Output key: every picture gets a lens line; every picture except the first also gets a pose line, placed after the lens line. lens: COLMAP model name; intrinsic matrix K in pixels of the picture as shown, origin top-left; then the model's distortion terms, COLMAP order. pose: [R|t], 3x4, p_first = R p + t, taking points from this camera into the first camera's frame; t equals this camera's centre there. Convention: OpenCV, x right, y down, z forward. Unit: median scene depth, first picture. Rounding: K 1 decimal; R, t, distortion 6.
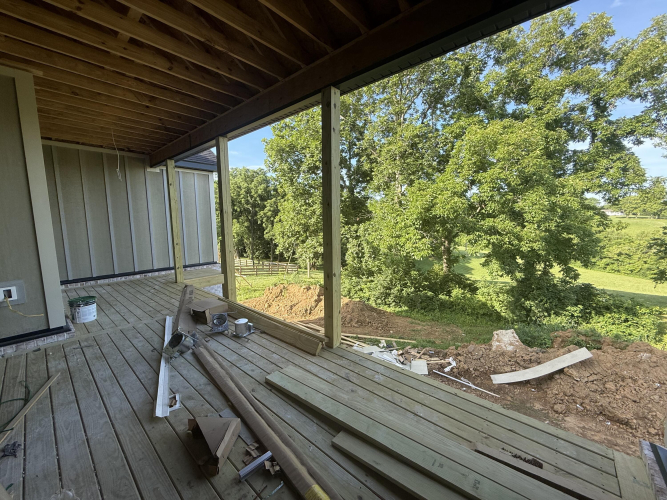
lens RADIAL K [[265.8, 0, 331.4], [0, 265.8, 249.6], [0, 0, 1]] dist [0.000615, -0.000138]
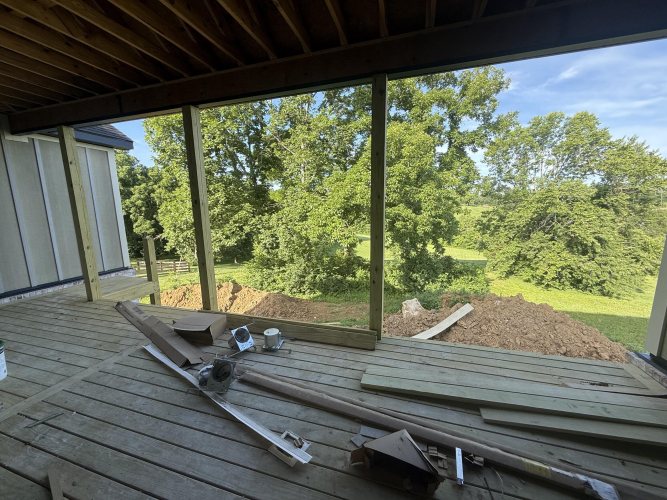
lens RADIAL K [[265.8, 0, 331.4], [0, 265.8, 249.6], [0, 0, 1]] dist [0.000615, -0.000138]
pose [[0.912968, -0.072354, 0.401564, -0.101700], [0.055431, 0.997022, 0.053619, -0.006601], [-0.404248, -0.026694, 0.914260, 0.029636]]
